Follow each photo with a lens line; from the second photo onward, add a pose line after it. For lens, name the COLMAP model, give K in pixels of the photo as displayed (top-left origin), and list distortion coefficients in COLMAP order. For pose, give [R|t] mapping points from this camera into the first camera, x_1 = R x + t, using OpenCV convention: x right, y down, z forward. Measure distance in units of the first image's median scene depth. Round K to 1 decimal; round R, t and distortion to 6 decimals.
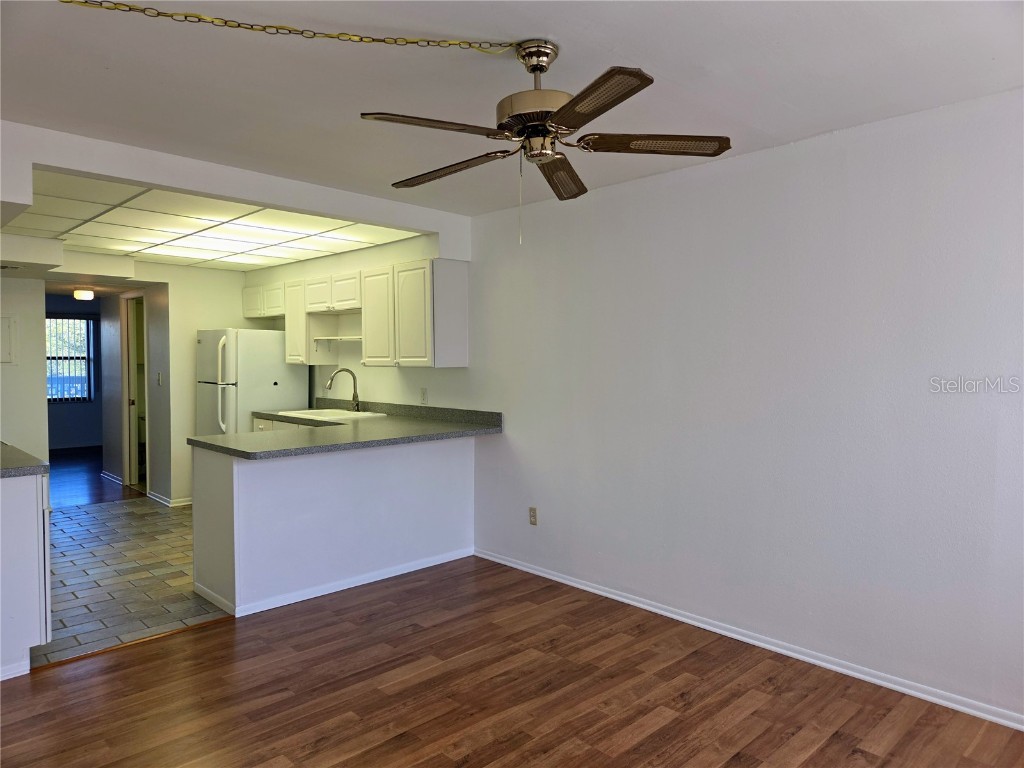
lens RADIAL K [[697.1, 0, 517.3], [0, 697.1, 384.7], [0, 0, 1]] dist [0.074130, -0.072137]
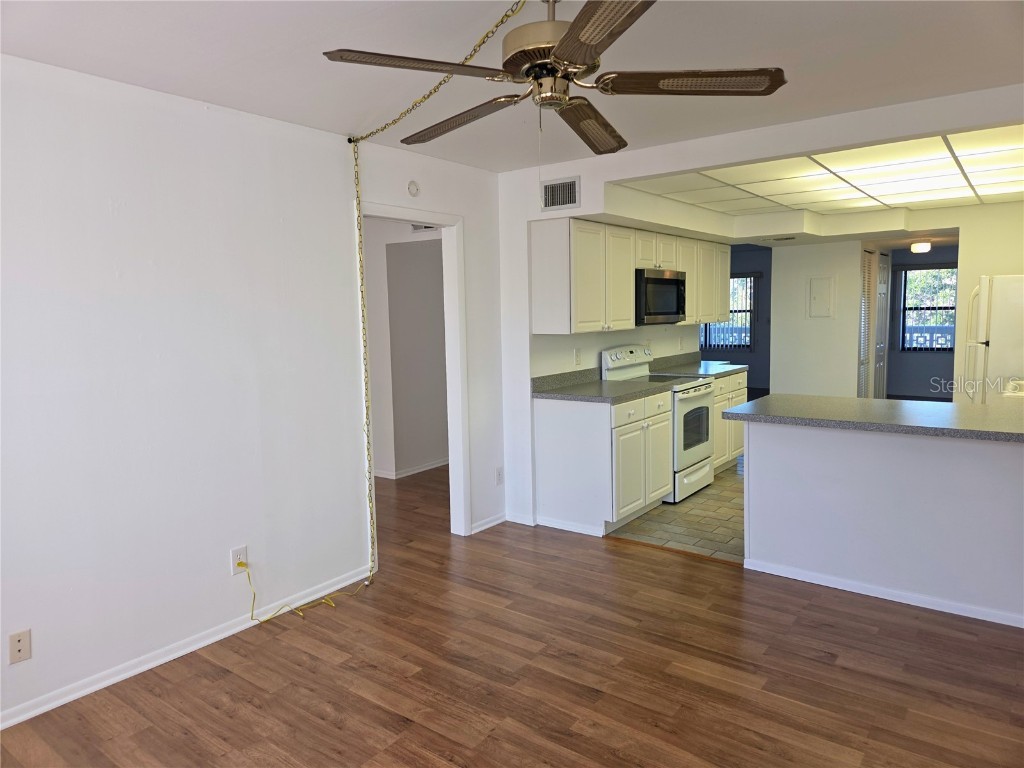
lens RADIAL K [[717.8, 0, 507.5], [0, 717.8, 370.9], [0, 0, 1]] dist [-0.005600, -0.004013]
pose [[0.146050, 0.097683, -0.984443, 0.613224], [-0.037728, 0.994939, 0.093127, -0.044329], [0.988558, 0.023540, 0.148996, 0.546197]]
